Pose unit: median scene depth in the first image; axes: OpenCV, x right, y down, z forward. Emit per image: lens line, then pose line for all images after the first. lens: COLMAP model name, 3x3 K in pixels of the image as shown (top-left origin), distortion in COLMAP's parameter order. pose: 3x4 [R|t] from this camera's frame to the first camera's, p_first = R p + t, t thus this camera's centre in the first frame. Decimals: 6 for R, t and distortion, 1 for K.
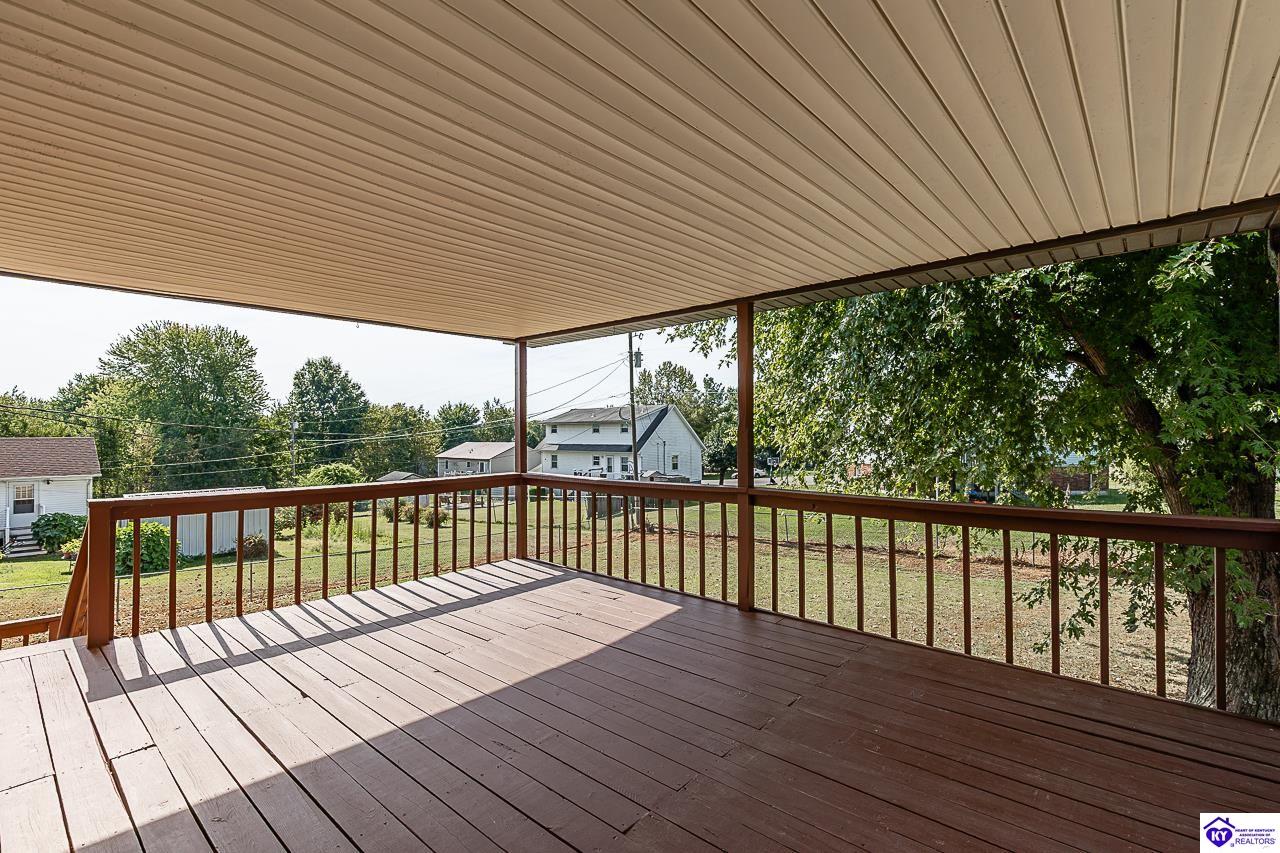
lens RADIAL K [[577.6, 0, 645.4], [0, 577.6, 425.0], [0, 0, 1]] dist [0.001148, -0.001020]
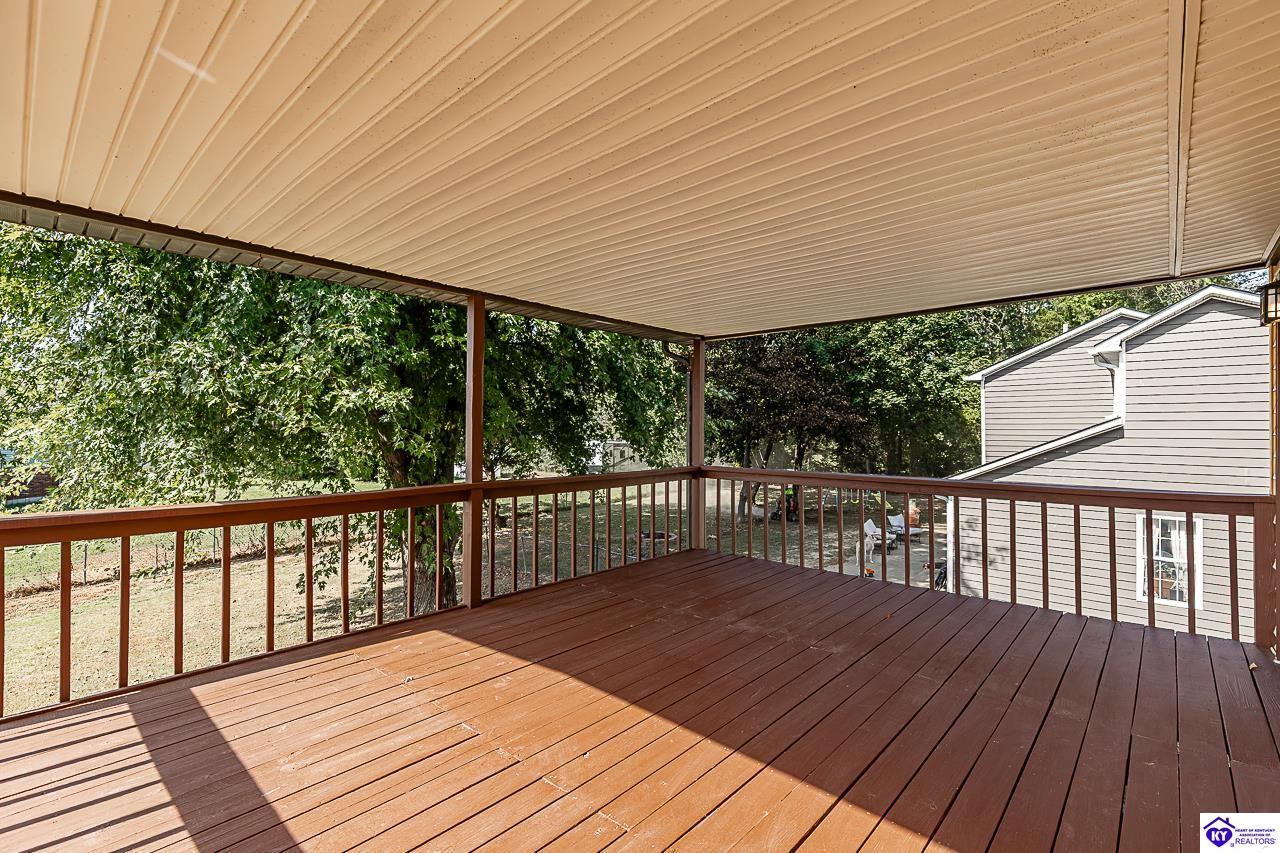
lens RADIAL K [[577.6, 0, 647.8], [0, 577.6, 427.1], [0, 0, 1]] dist [0.001148, -0.001020]
pose [[0.023076, 0.011563, 0.999667, -0.890849], [-0.018425, 0.999768, -0.011139, 0.018628], [-0.999564, -0.018161, 0.023284, 0.743226]]
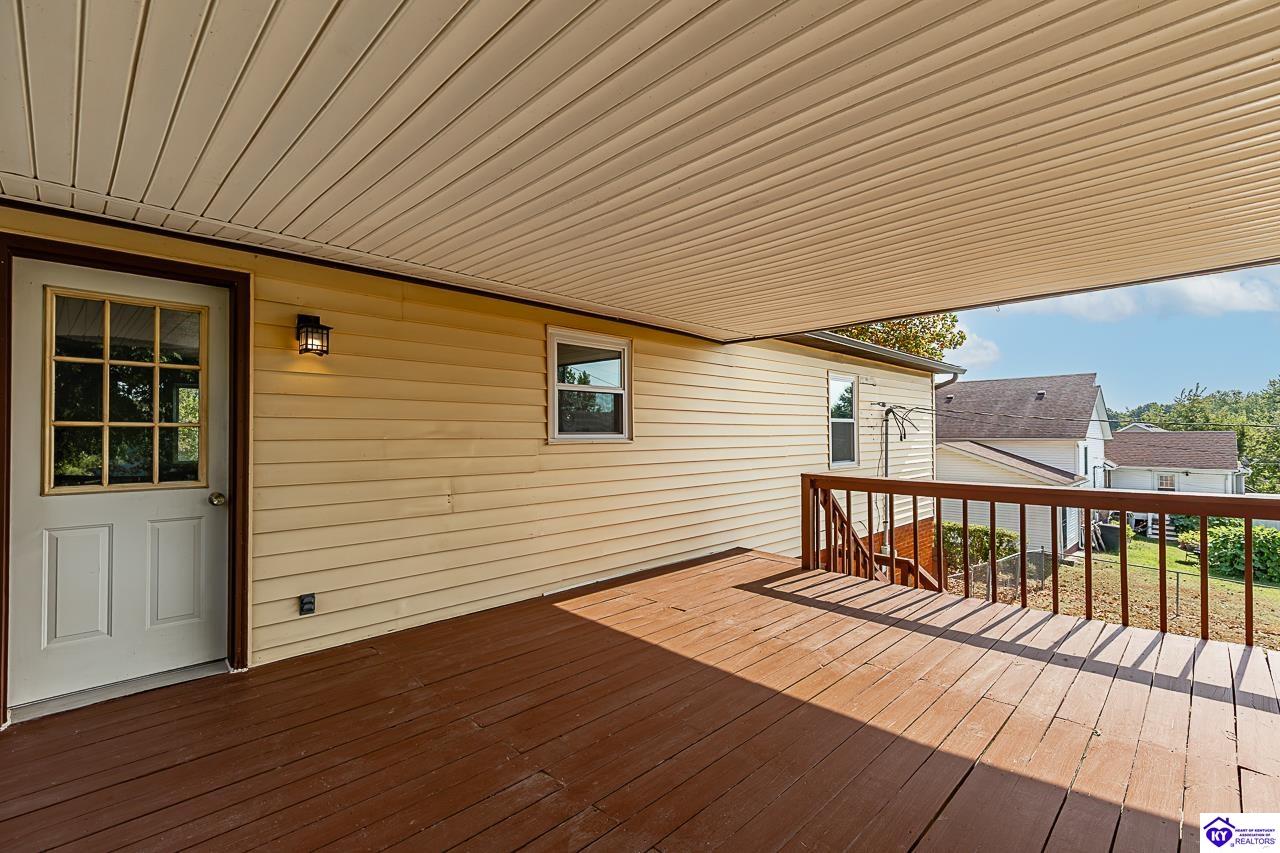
lens RADIAL K [[577.6, 0, 647.0], [0, 577.6, 429.0], [0, 0, 1]] dist [0.001148, -0.001020]
pose [[-0.067990, -0.001872, -0.997684, 0.537189], [0.020342, 0.999788, -0.003262, 0.011732], [0.997479, -0.020516, -0.067938, 0.631504]]
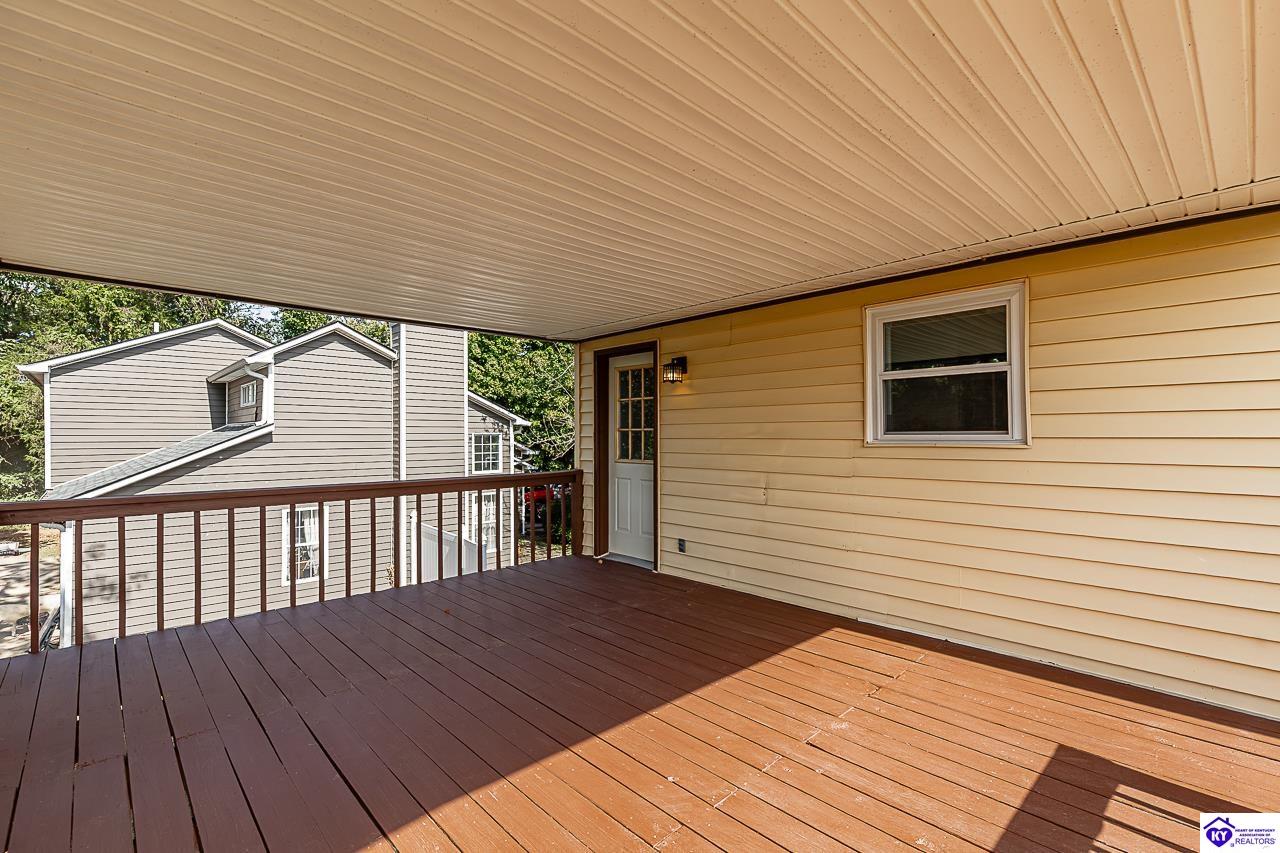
lens RADIAL K [[577.6, 0, 647.0], [0, 577.6, 427.3], [0, 0, 1]] dist [0.001148, -0.001020]
pose [[-0.995053, 0.011390, 0.098693, -0.332290], [0.008446, 0.999508, -0.030199, 0.028369], [-0.098989, -0.029217, -0.994660, 1.380996]]
